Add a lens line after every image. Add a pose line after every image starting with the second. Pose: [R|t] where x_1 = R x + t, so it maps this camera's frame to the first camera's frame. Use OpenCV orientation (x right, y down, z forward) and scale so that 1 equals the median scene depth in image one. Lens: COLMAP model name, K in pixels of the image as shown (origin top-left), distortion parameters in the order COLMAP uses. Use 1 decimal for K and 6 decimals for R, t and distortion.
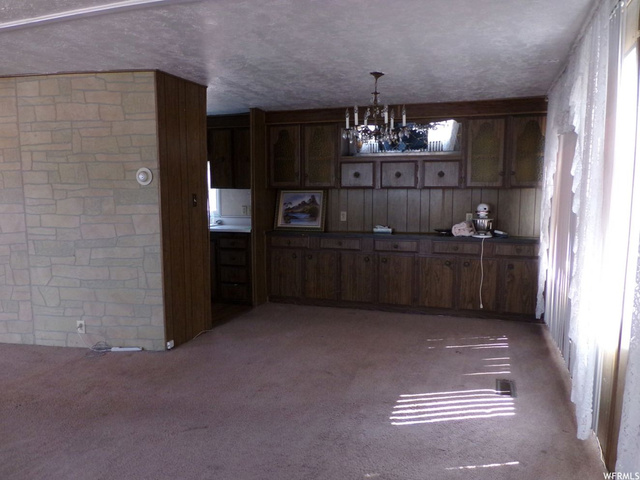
lens RADIAL K [[492.2, 0, 318.9], [0, 492.2, 243.0], [0, 0, 1]] dist [0.032293, -0.004630]
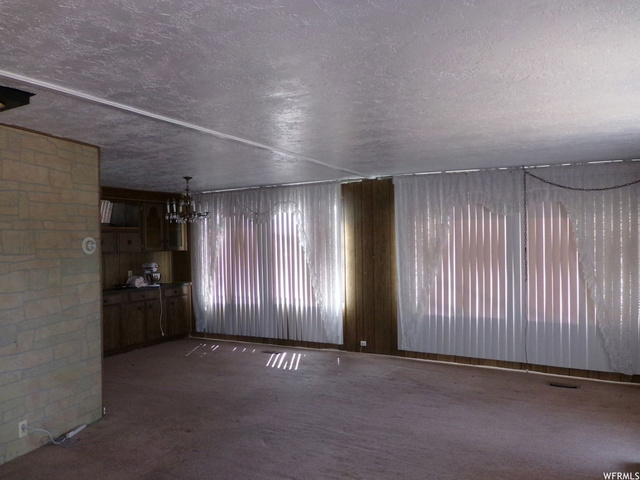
lens RADIAL K [[492.2, 0, 318.0], [0, 492.2, 241.4], [0, 0, 1]] dist [0.032293, -0.004630]
pose [[0.165301, 0.004020, 0.986235, -1.251995], [0.121051, 0.992348, -0.024334, -0.060110], [-0.978786, 0.123407, 0.163550, 0.366739]]
